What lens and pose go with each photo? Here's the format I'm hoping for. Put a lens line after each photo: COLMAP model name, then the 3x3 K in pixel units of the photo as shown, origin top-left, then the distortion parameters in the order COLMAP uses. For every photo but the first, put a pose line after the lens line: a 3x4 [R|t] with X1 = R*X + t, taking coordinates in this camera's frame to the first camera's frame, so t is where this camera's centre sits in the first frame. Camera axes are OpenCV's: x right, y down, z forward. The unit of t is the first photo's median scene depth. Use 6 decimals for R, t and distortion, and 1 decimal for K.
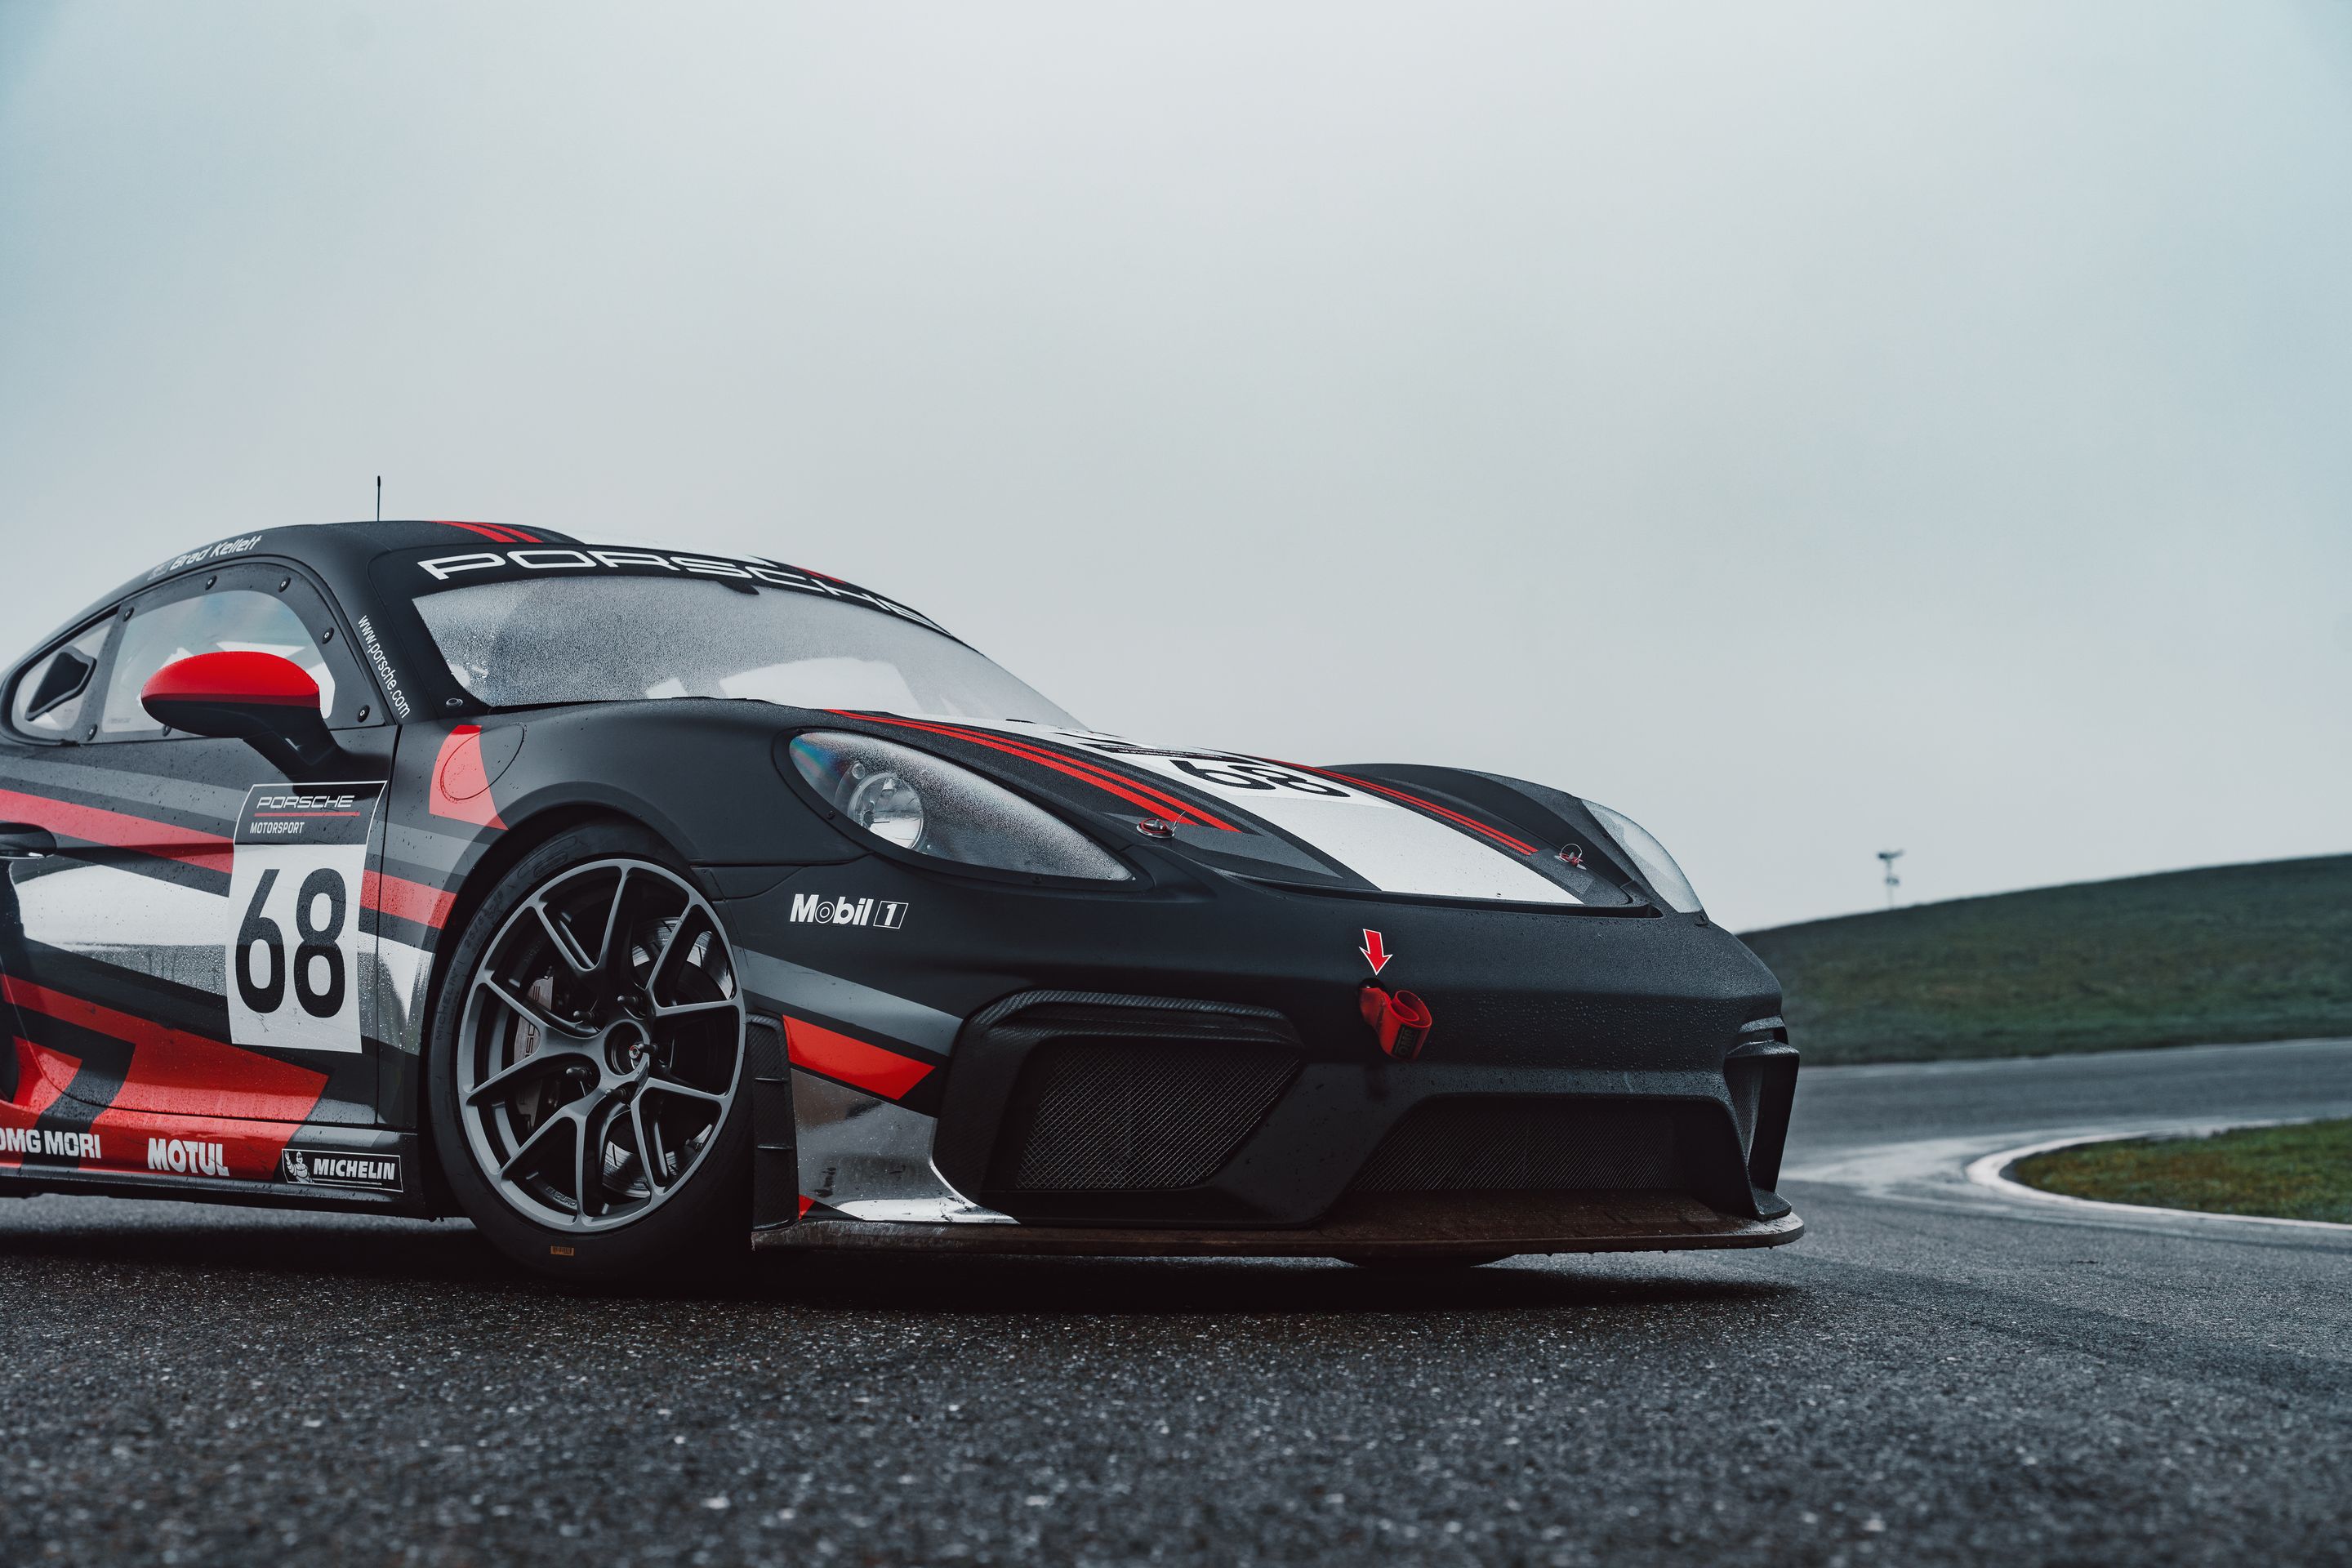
lens RADIAL K [[4093.0, 0, 1176.0], [0, 4093.0, 784.0], [0, 0, 1]] dist [0.055364, 0.084863]
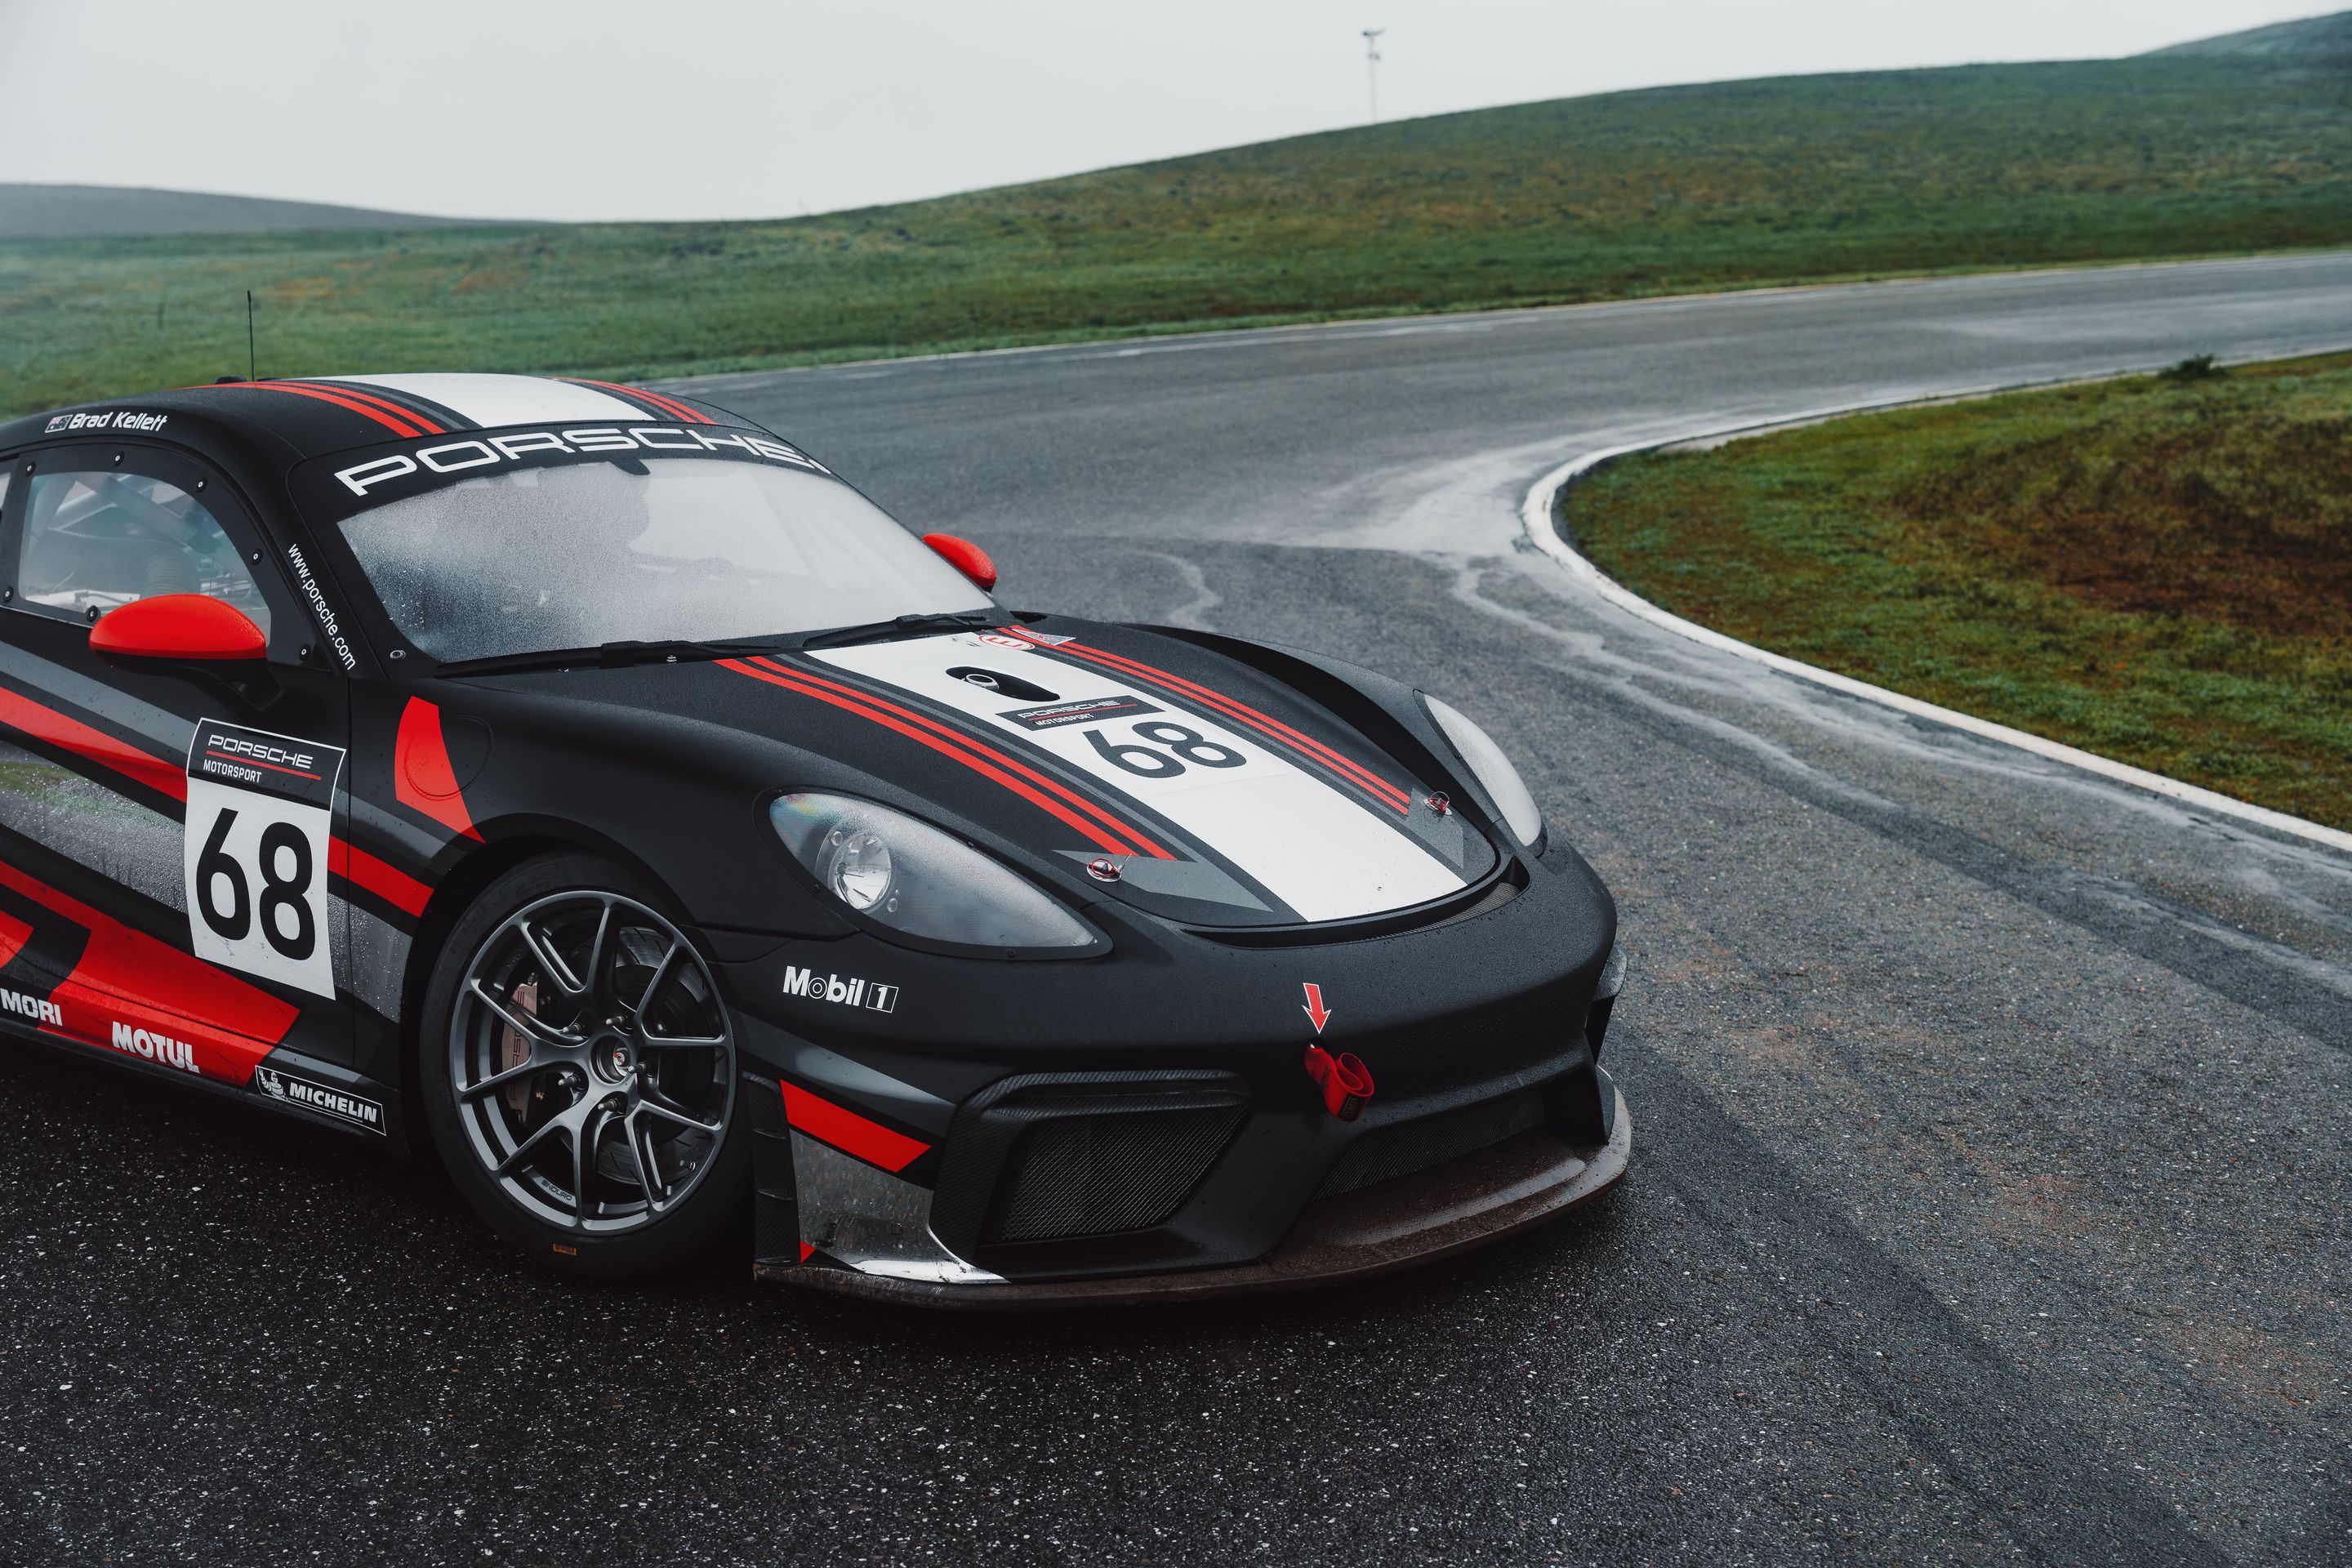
lens RADIAL K [[3588.0, 0, 1176.0], [0, 3588.0, 784.0], [0, 0, 1]] dist [0.015075, 0.087995]
pose [[0.992221, -0.017435, 0.123260, -0.093147], [-0.011933, 0.972265, 0.233578, -0.211686], [-0.123914, -0.233232, 0.964494, 0.070622]]
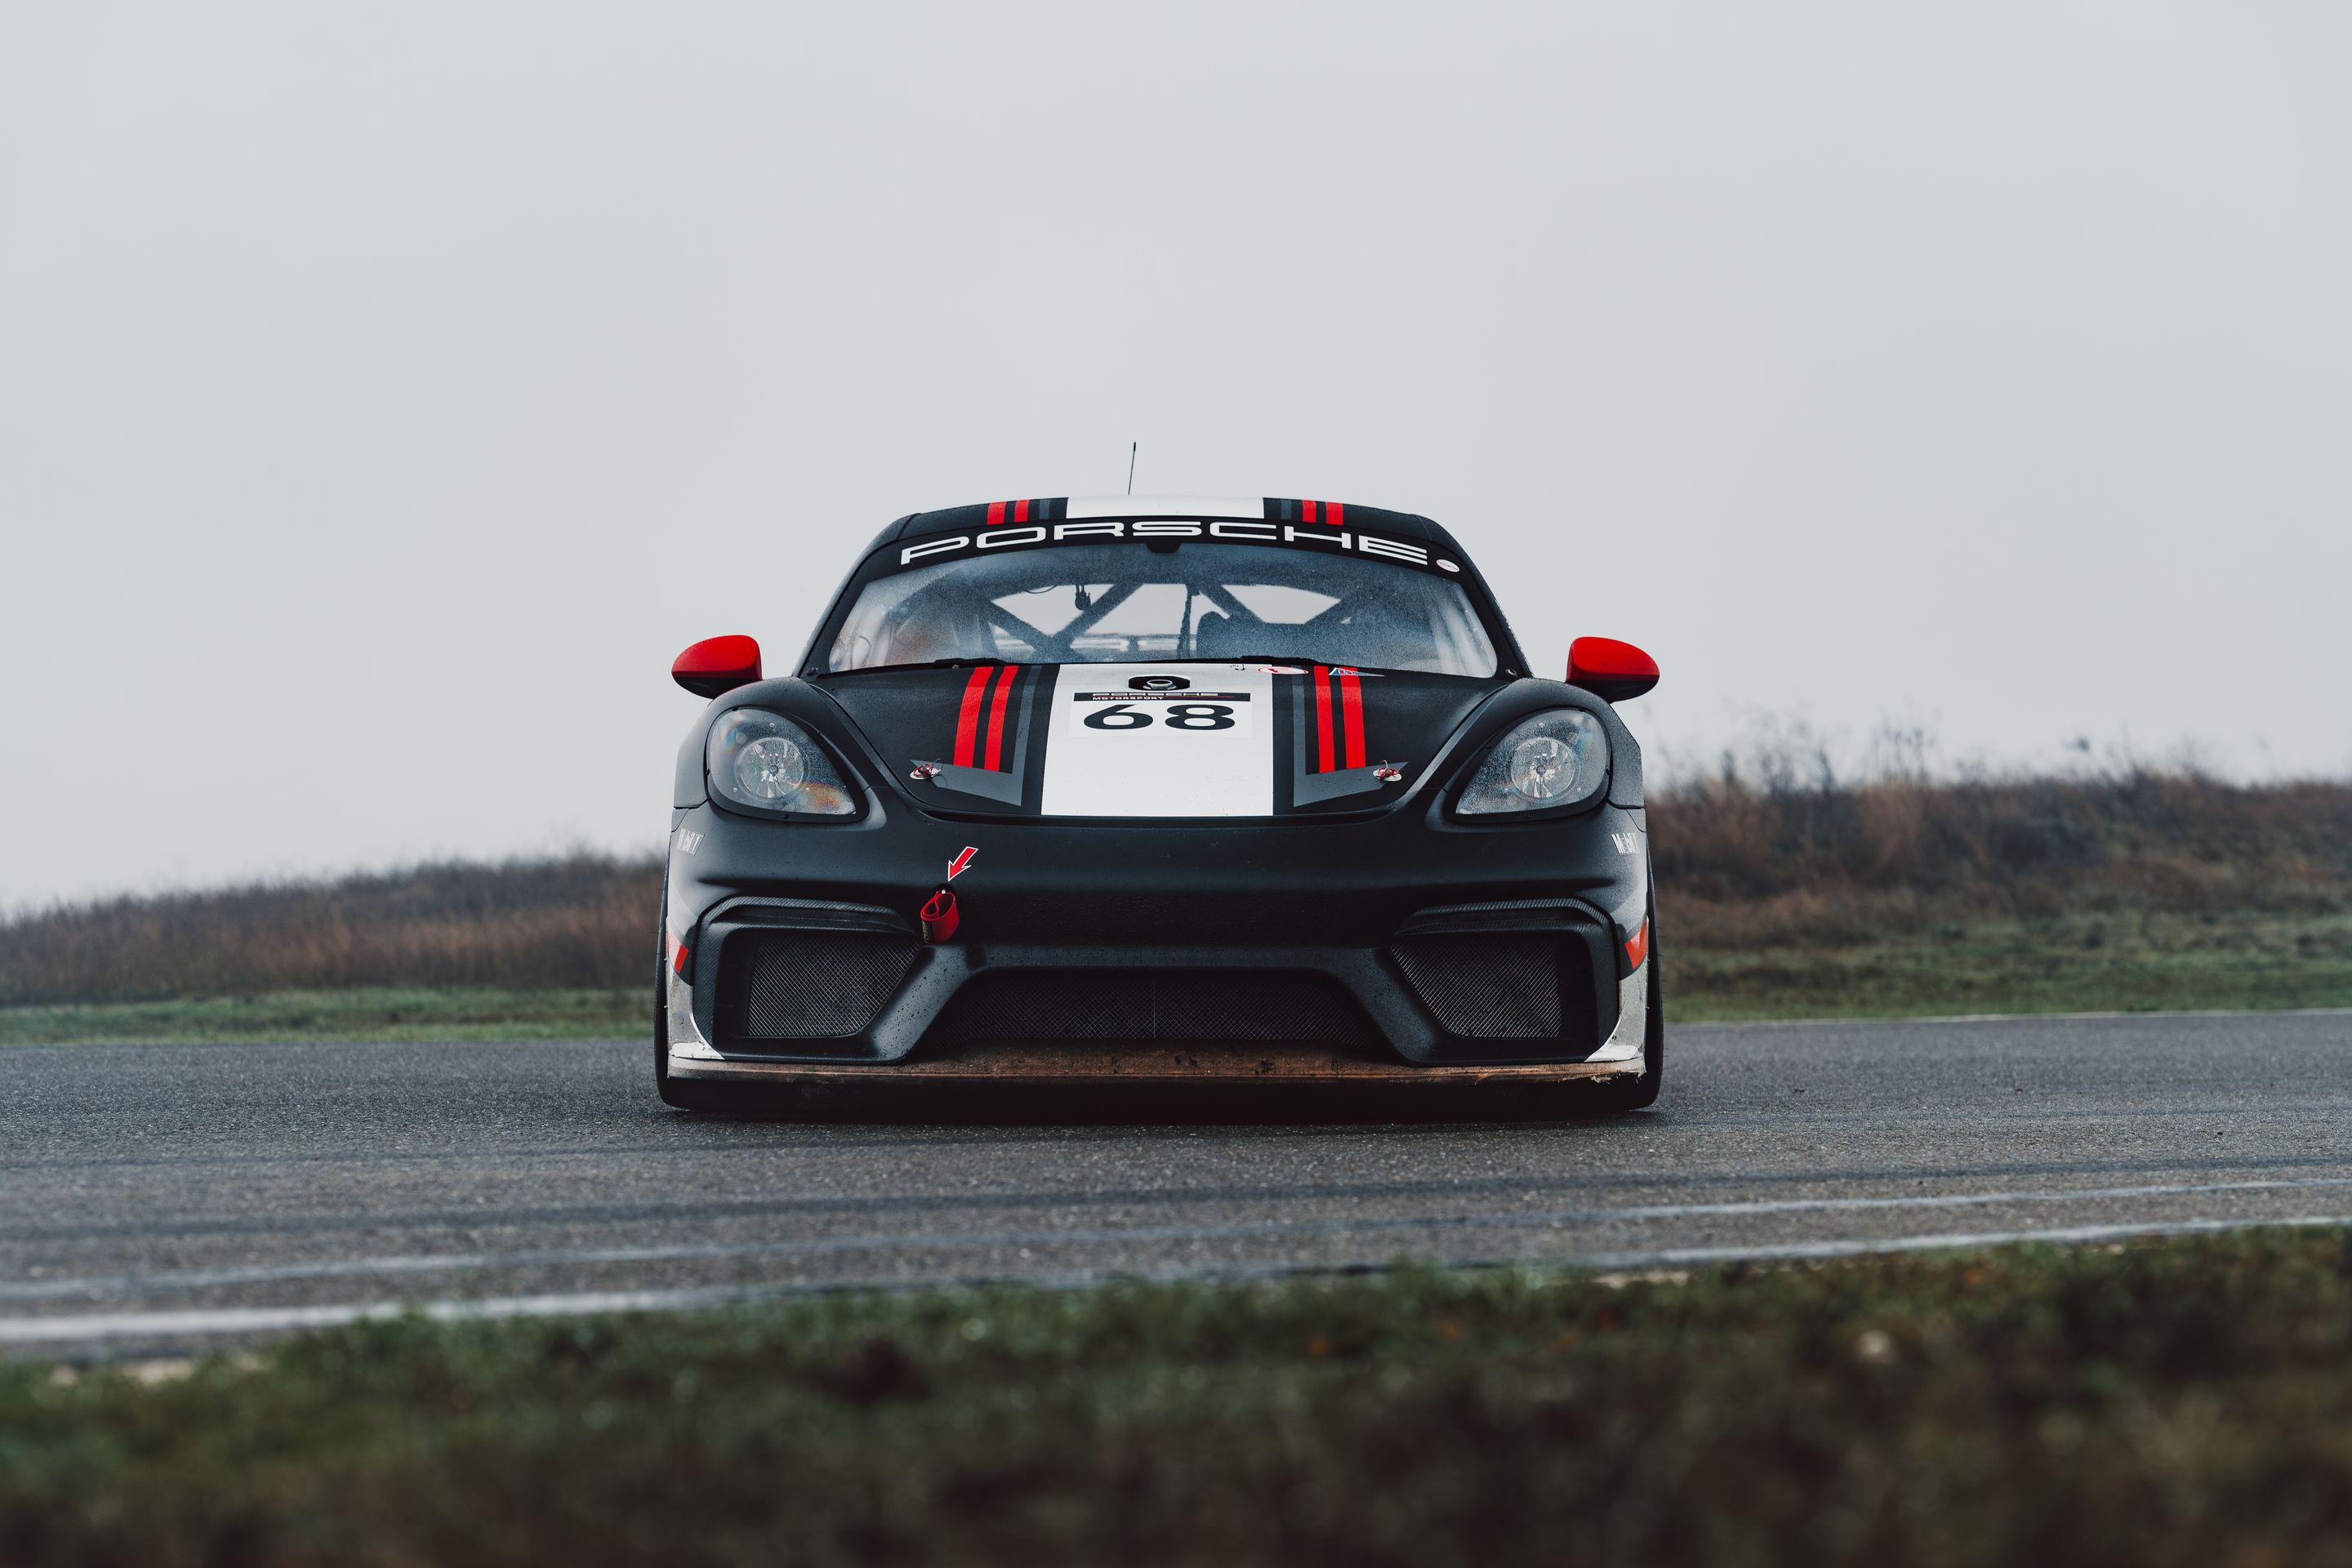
lens RADIAL K [[6786.1, 0, 1176.0], [0, 6786.1, 784.0], [0, 0, 1]] dist [-0.093334, 1.019418]
pose [[0.726433, -0.024462, -0.686802, 1.432109], [0.060055, 0.997803, 0.027982, -0.038549], [0.684608, -0.061573, 0.726306, -0.512319]]
